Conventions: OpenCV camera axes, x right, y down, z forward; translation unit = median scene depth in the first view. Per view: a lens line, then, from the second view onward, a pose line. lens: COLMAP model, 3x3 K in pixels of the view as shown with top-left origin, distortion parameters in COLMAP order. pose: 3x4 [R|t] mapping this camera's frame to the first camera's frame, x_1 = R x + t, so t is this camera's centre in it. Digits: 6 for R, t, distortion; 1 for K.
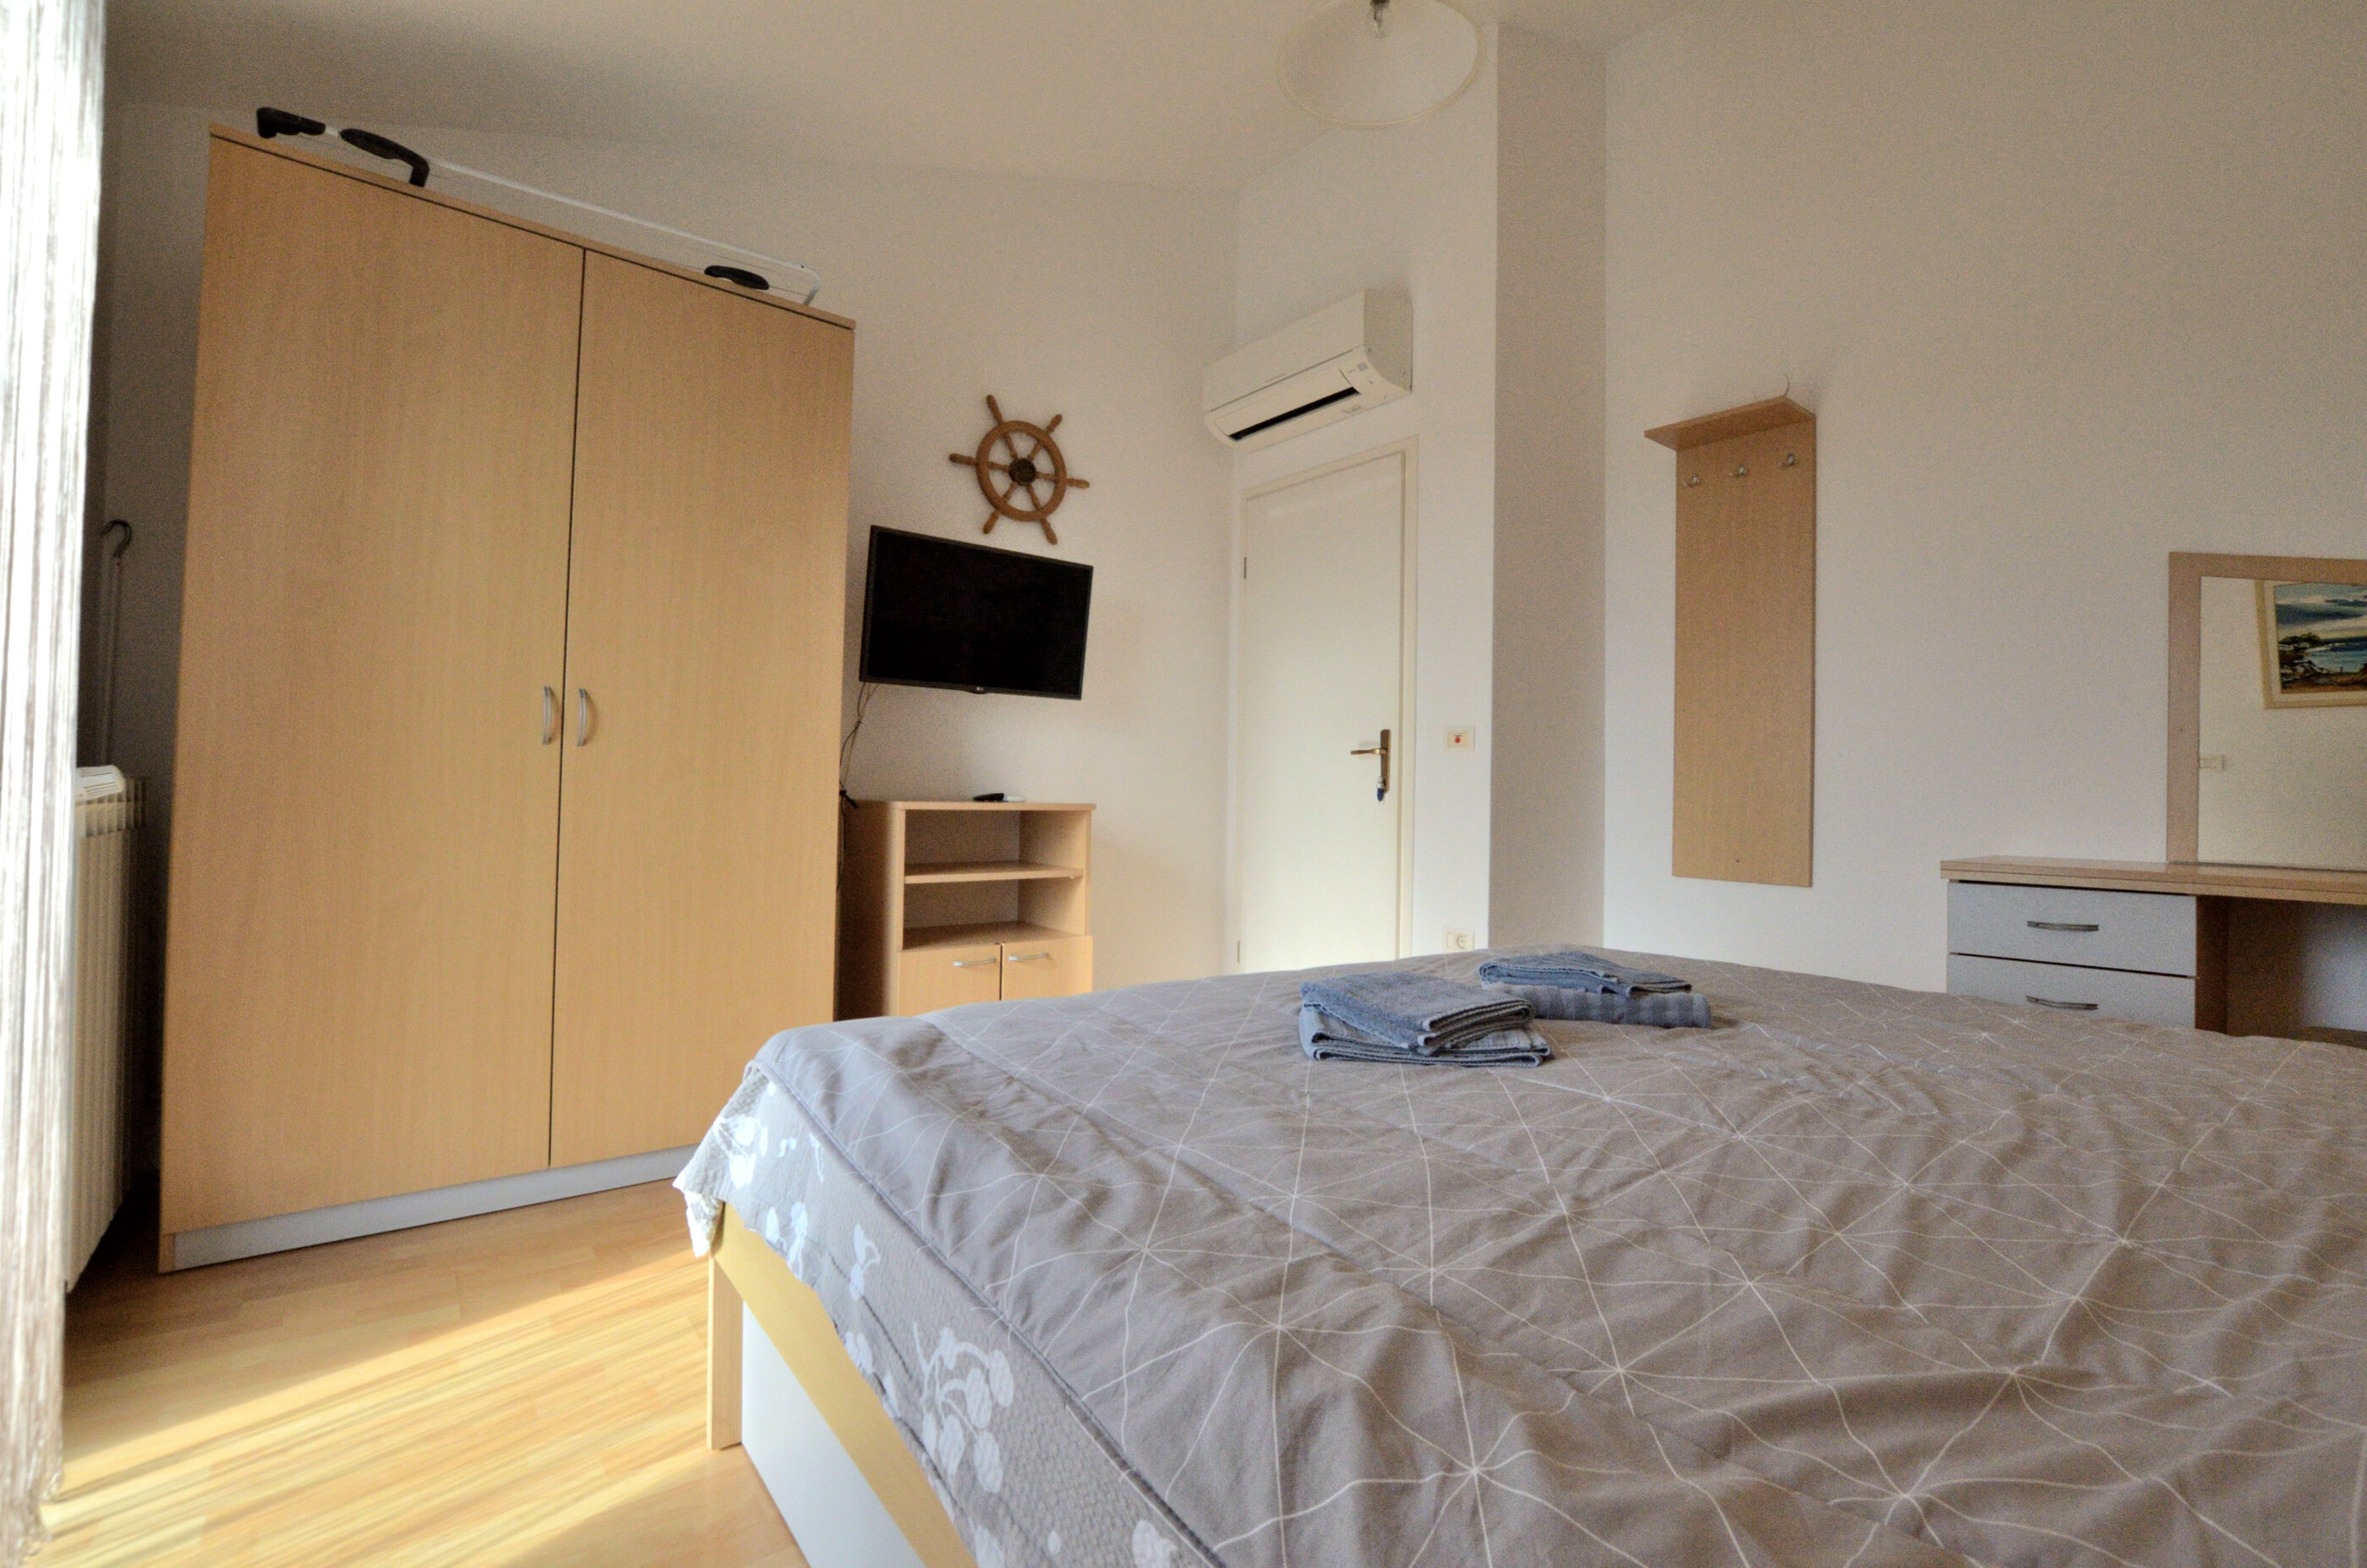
lens RADIAL K [[1032.5, 0, 1200.1], [0, 1032.5, 779.0], [0, 0, 1]] dist [-0.021883, -0.000284]
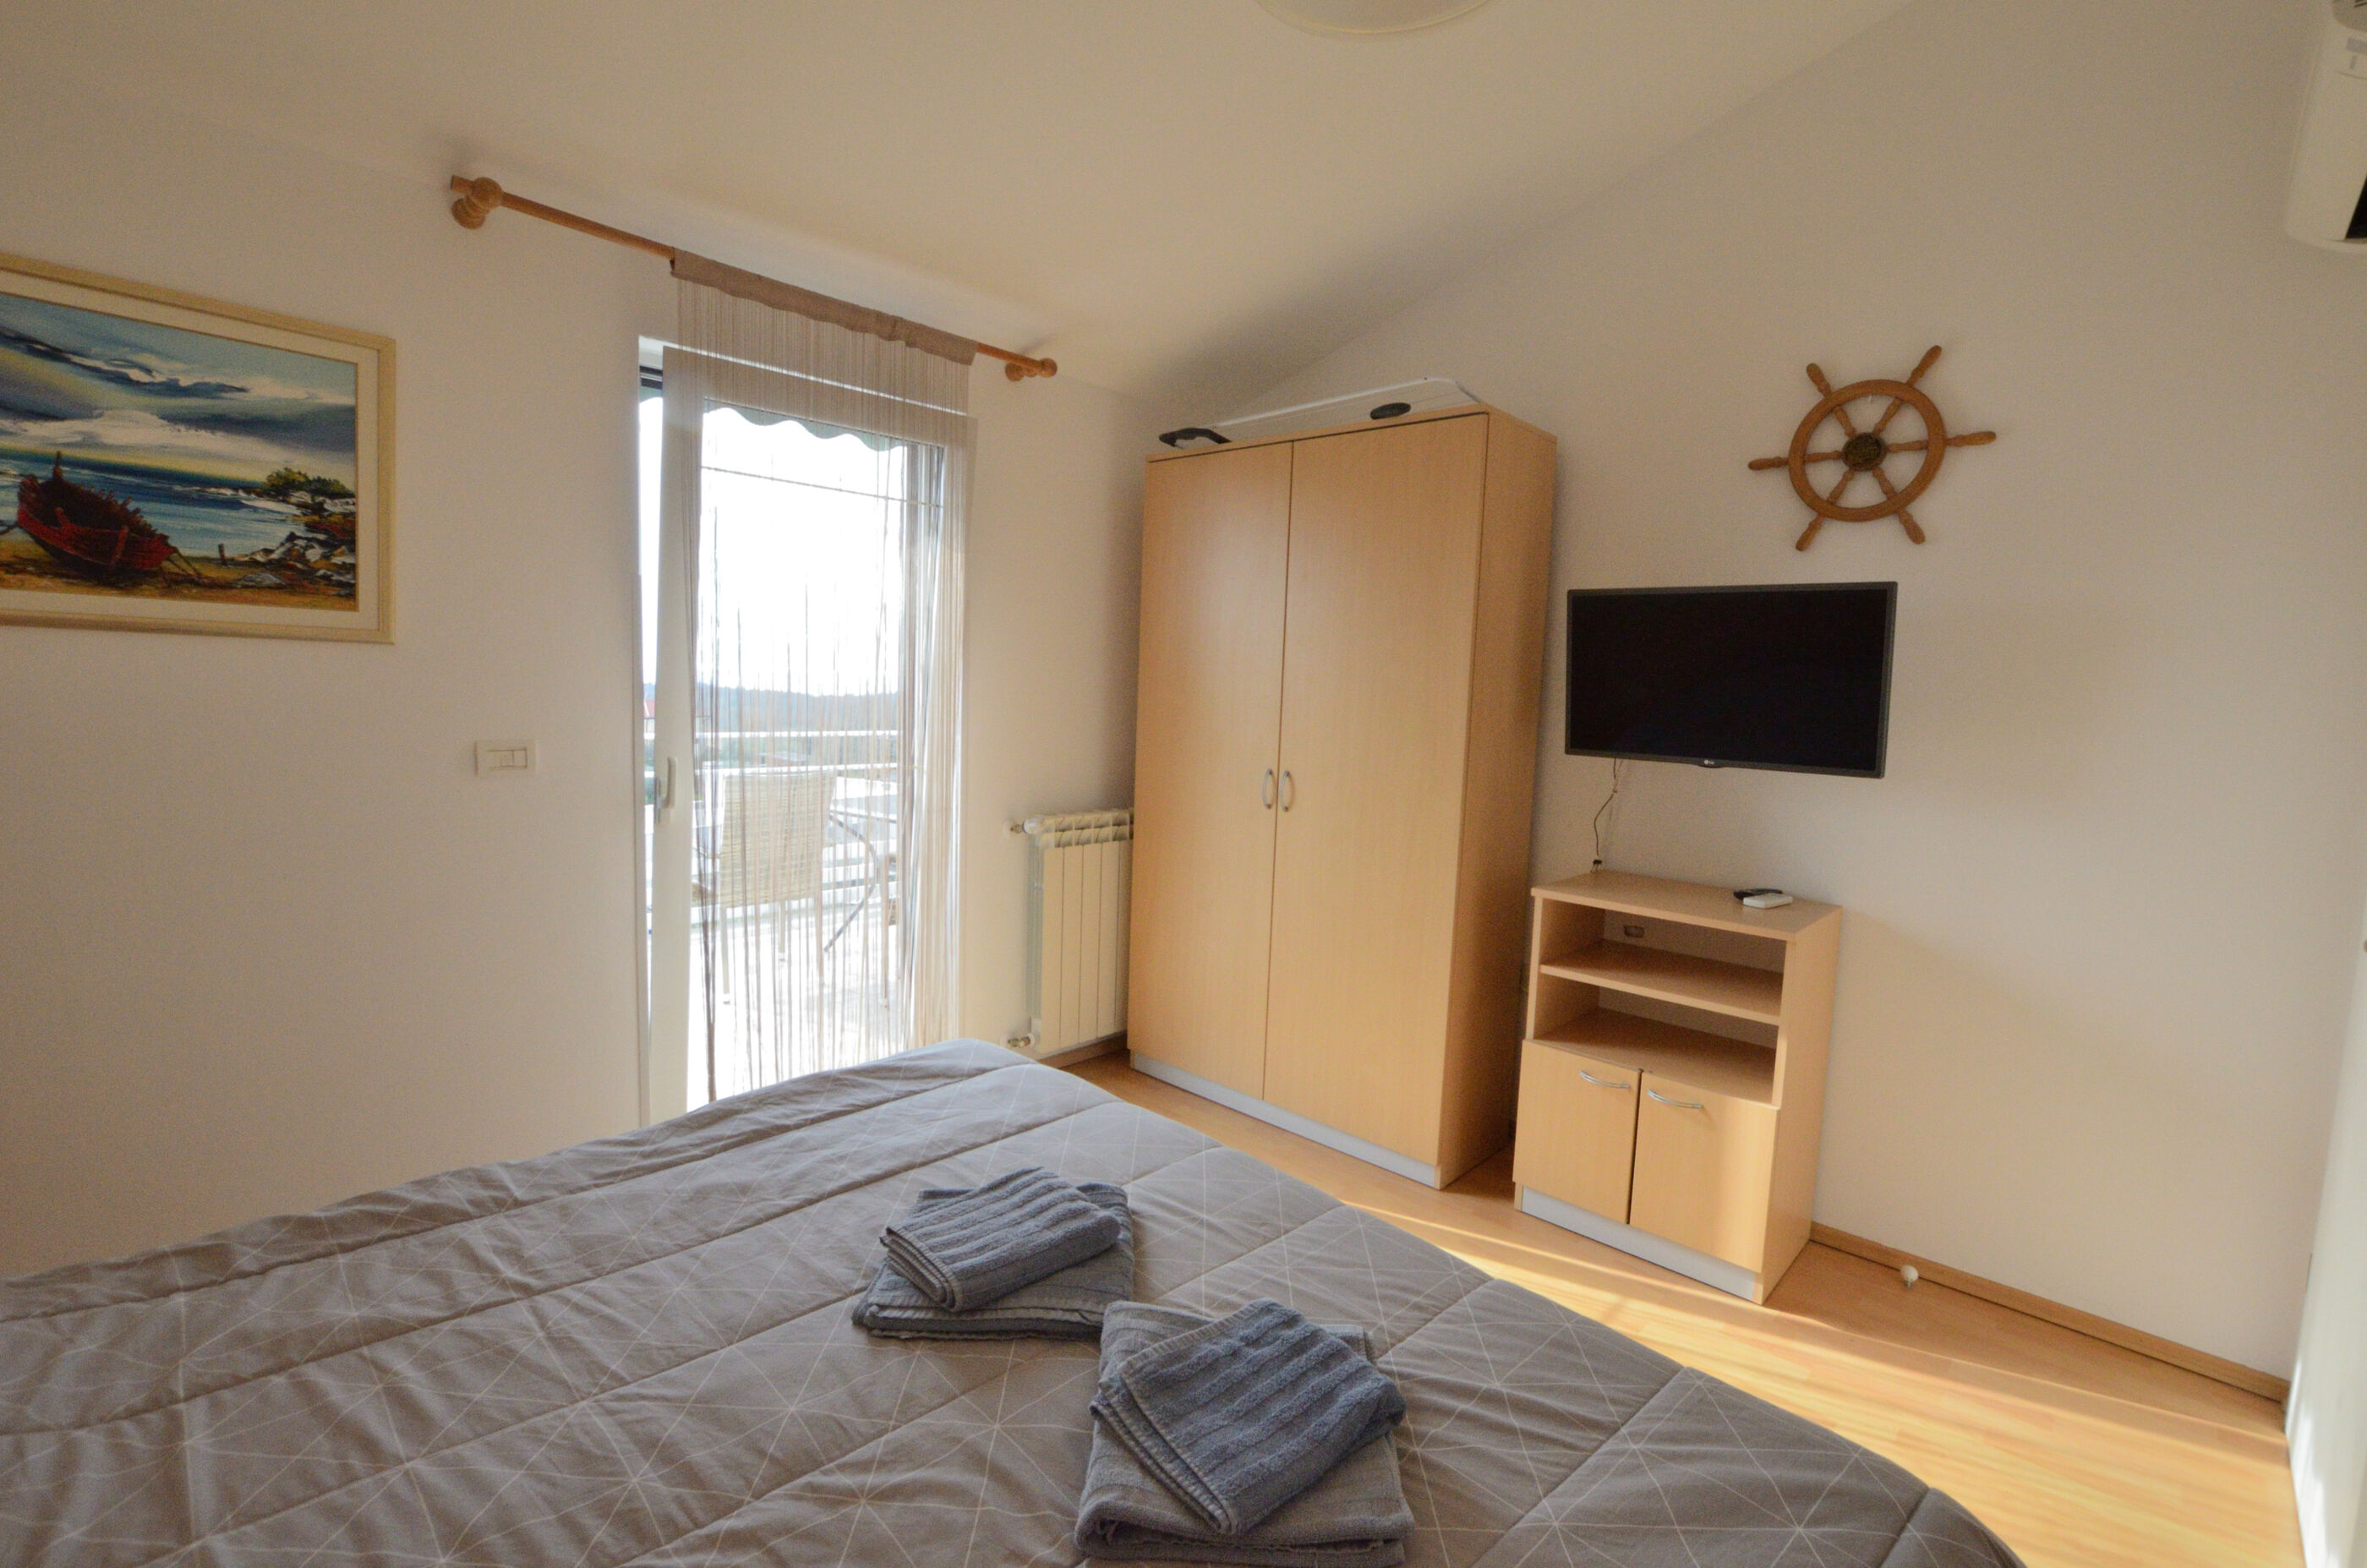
lens RADIAL K [[1045.9, 0, 1205.8], [0, 1045.9, 773.0], [0, 0, 1]] dist [-0.036272, 0.007393]
pose [[0.137005, 0.073407, -0.987847, 0.565168], [-0.020930, 0.997242, 0.071203, -0.135345], [0.990349, 0.010921, 0.138163, 0.521138]]
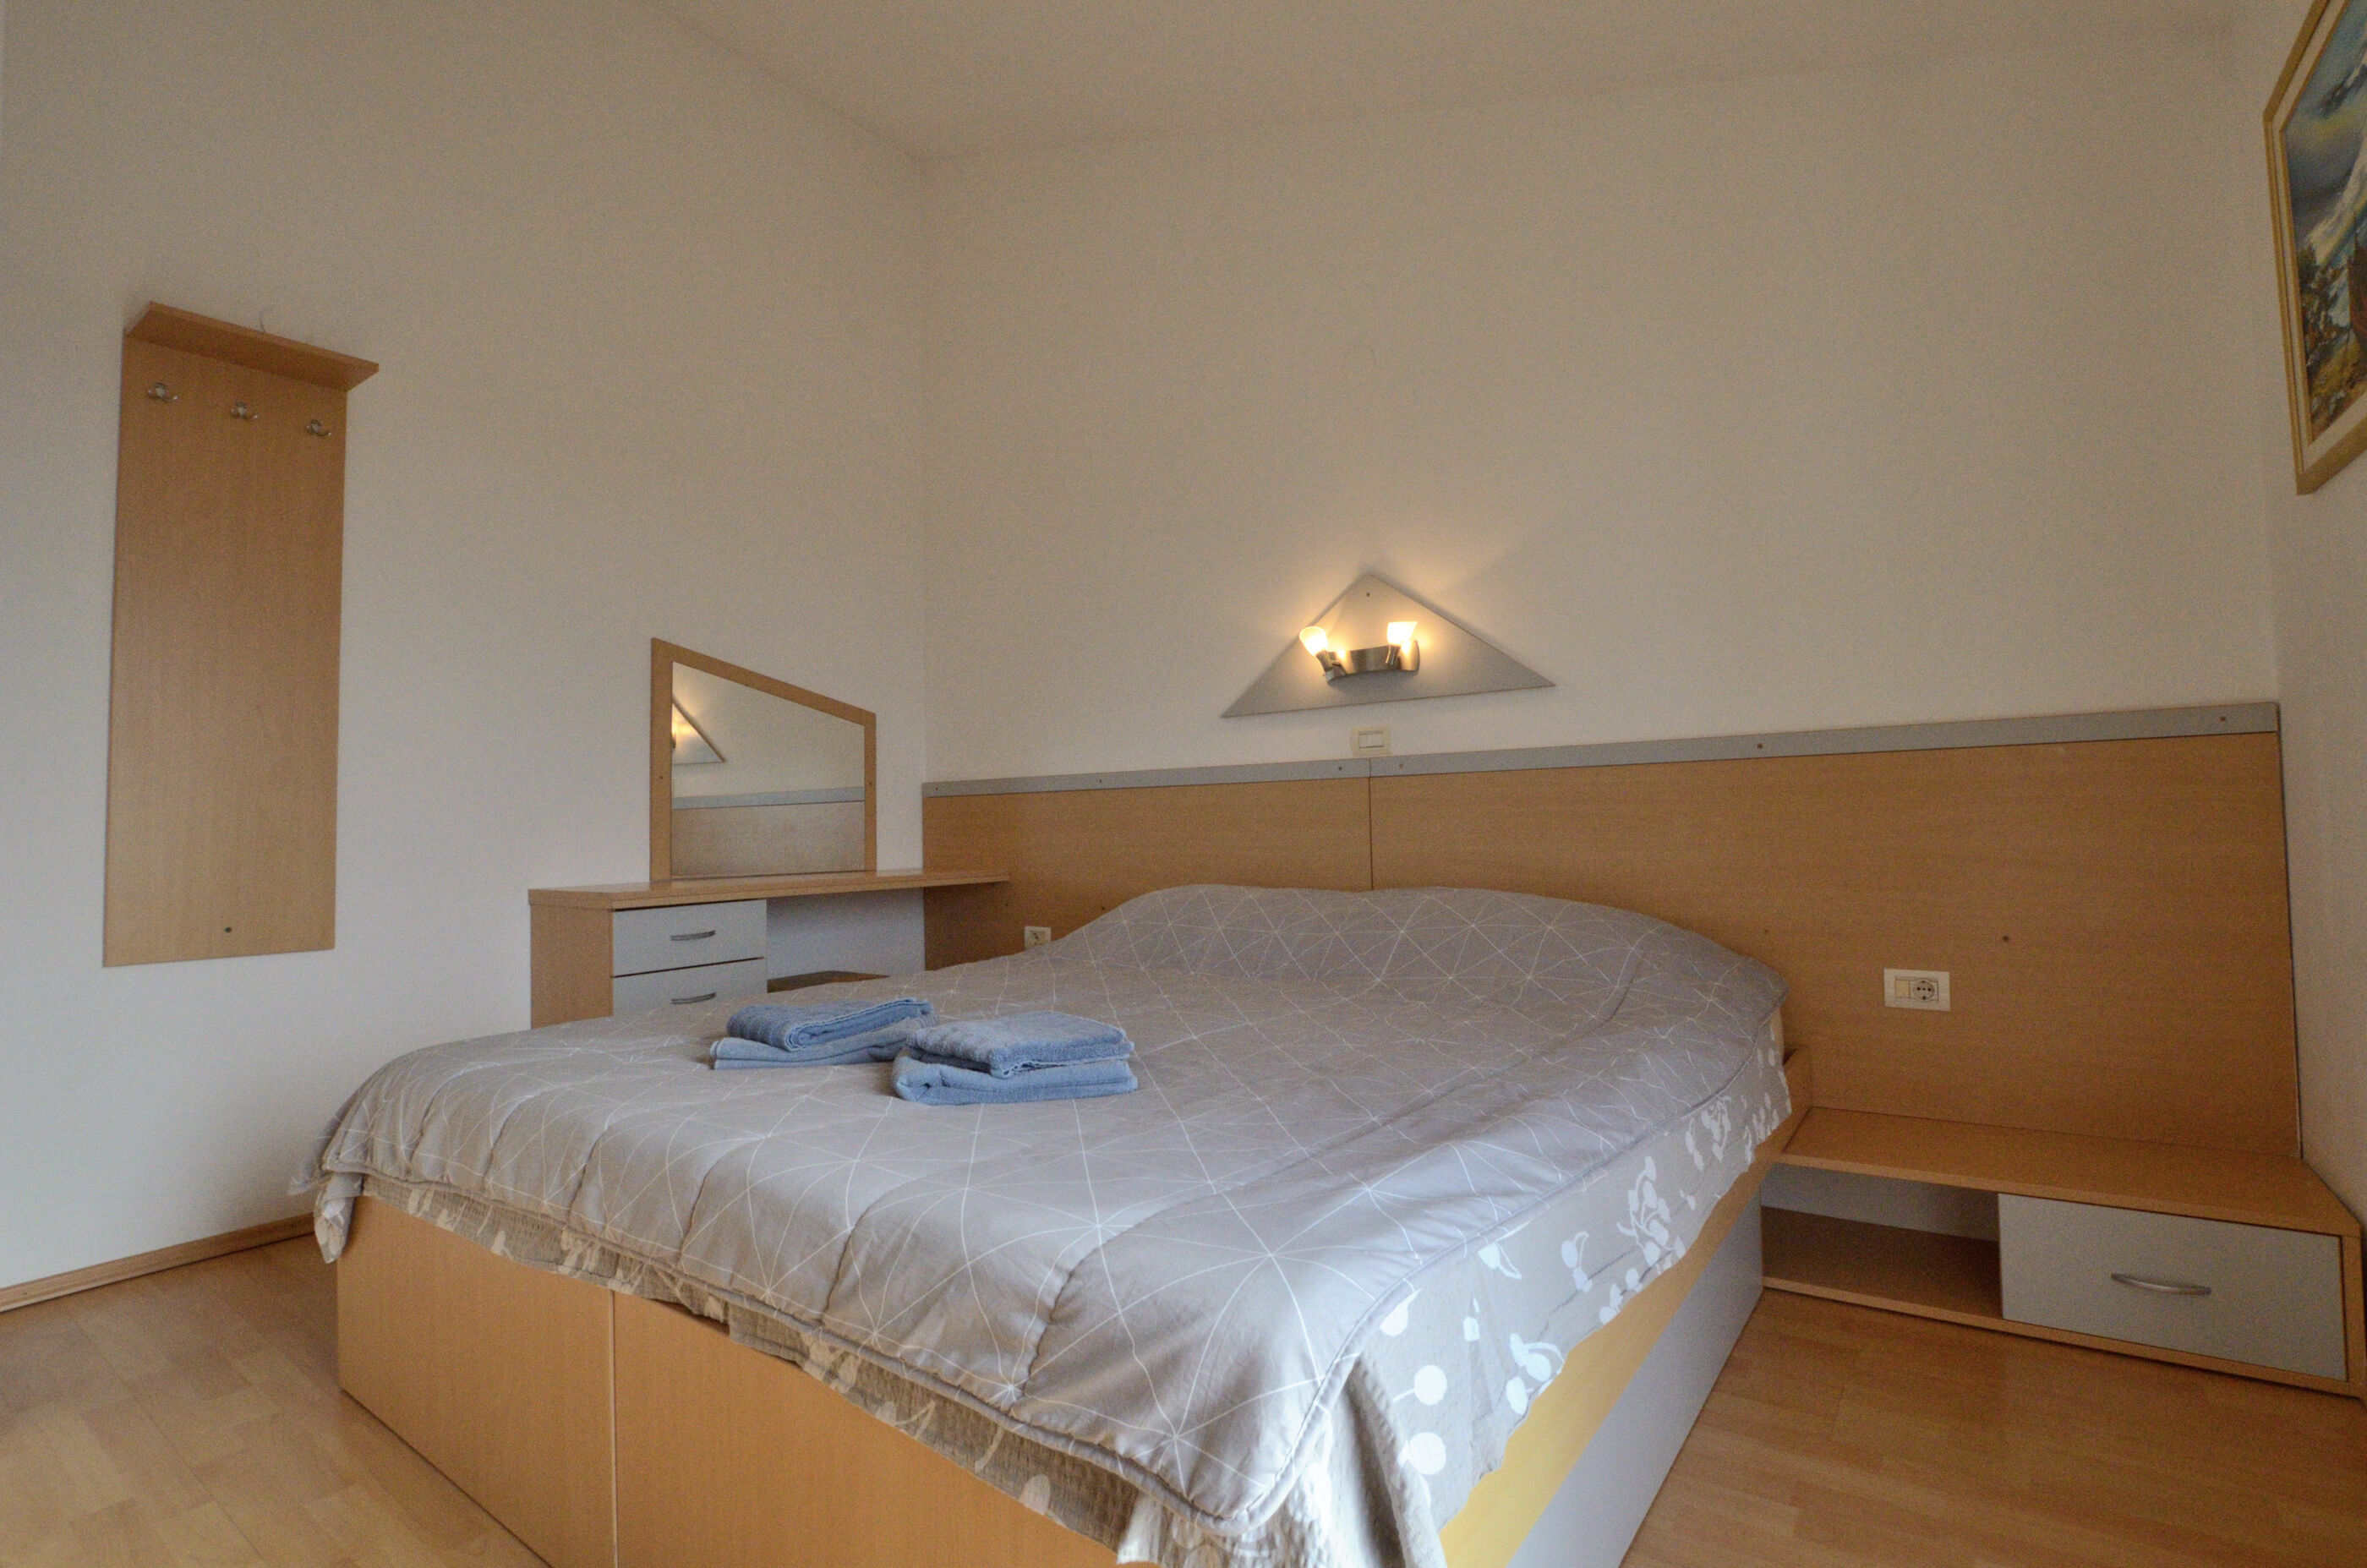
lens RADIAL K [[1113.8, 0, 1207.2], [0, 1113.8, 777.6], [0, 0, 1]] dist [-0.030820, -0.000112]
pose [[-0.277058, 0.028631, 0.960427, -0.446971], [0.007527, 0.999590, -0.027627, -0.003581], [-0.960824, -0.000426, -0.277159, 0.560072]]
